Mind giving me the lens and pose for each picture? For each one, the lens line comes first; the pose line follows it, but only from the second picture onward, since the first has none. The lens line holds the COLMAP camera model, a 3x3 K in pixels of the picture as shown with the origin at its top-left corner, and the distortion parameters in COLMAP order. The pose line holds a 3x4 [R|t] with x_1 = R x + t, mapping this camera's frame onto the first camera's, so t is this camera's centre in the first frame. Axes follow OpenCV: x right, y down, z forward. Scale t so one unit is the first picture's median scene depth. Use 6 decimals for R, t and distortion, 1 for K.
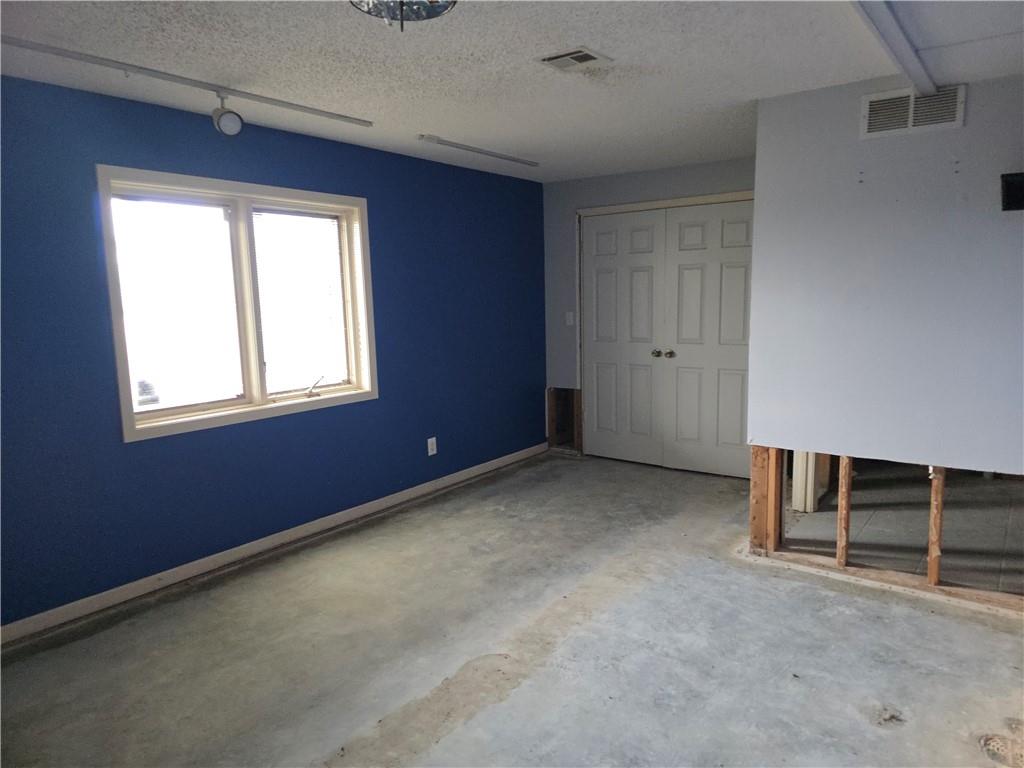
lens RADIAL K [[682.8, 0, 534.7], [0, 682.8, 335.5], [0, 0, 1]] dist [0.061819, -0.055086]
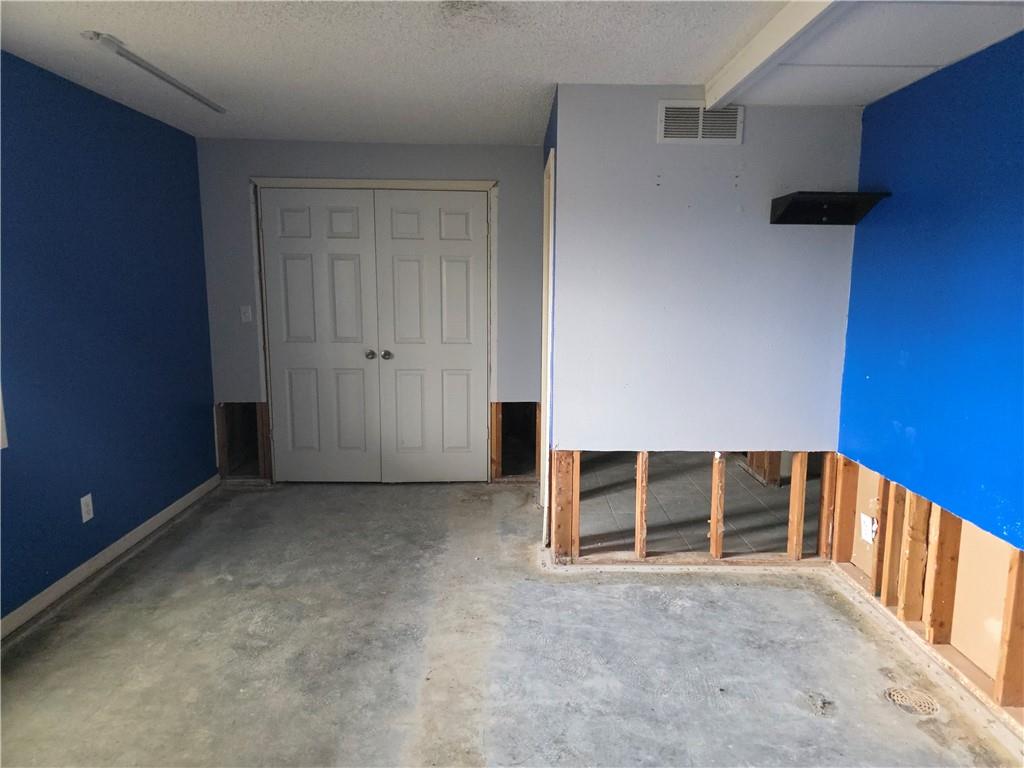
lens RADIAL K [[682.8, 0, 523.2], [0, 682.8, 339.7], [0, 0, 1]] dist [0.061819, -0.055086]
pose [[0.800071, -0.025627, 0.599358, -0.277188], [0.014428, 0.999620, 0.023482, -0.015958], [-0.599732, -0.010140, 0.800137, 0.268303]]
